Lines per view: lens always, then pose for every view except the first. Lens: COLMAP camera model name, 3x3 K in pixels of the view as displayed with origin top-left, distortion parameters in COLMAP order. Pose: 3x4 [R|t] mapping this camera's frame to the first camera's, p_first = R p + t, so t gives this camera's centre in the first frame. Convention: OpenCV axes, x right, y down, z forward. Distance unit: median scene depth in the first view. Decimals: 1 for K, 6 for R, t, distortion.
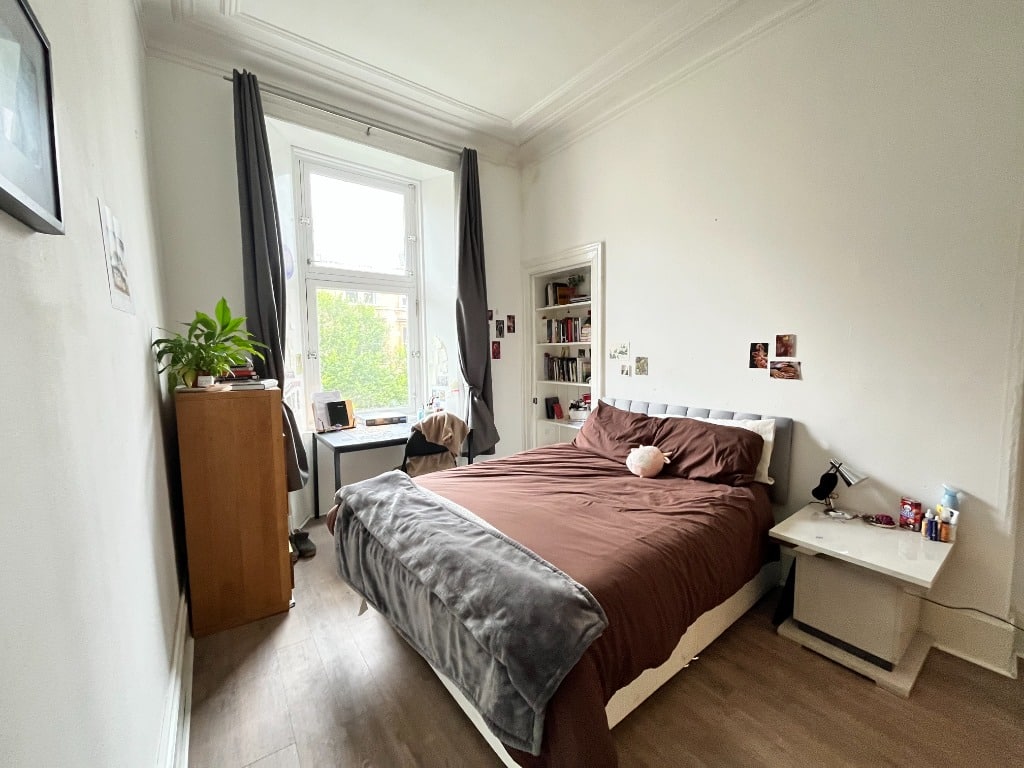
lens RADIAL K [[411.6, 0, 515.4], [0, 411.6, 384.2], [0, 0, 1]] dist [-0.003931, 0.000075]
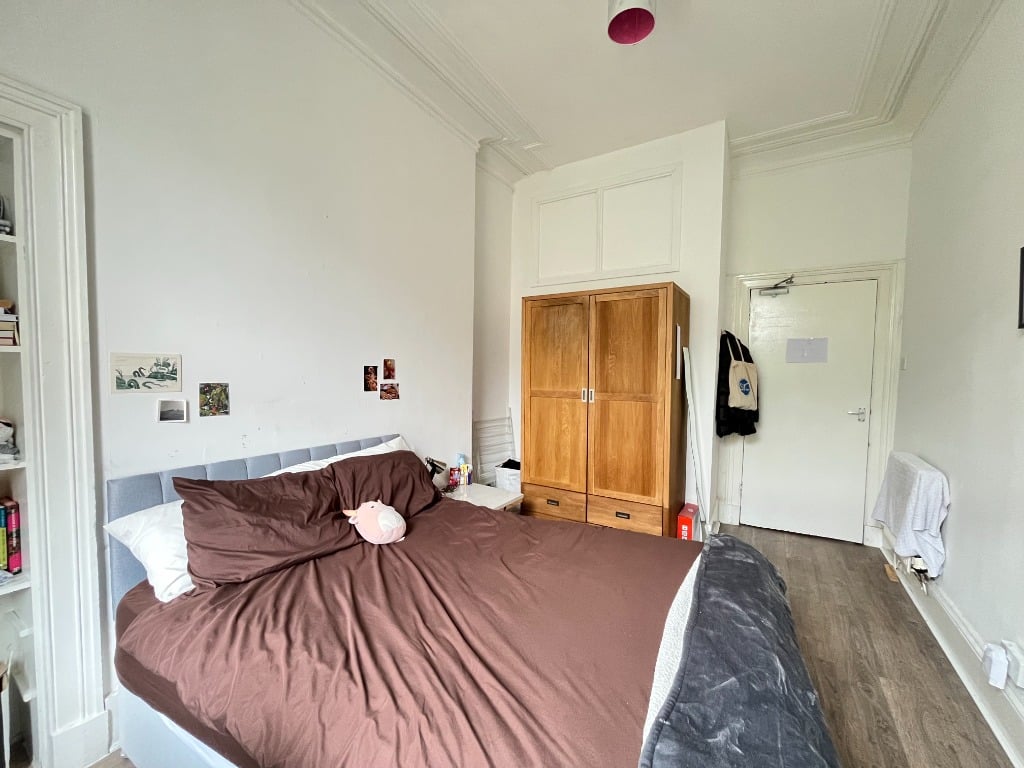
lens RADIAL K [[411.6, 0, 514.0], [0, 411.6, 388.2], [0, 0, 1]] dist [-0.003931, 0.000075]
pose [[-0.362990, -0.032432, 0.931229, -0.465199], [0.069141, 0.995701, 0.061628, -0.084914], [-0.929224, 0.086757, -0.359187, 1.050719]]
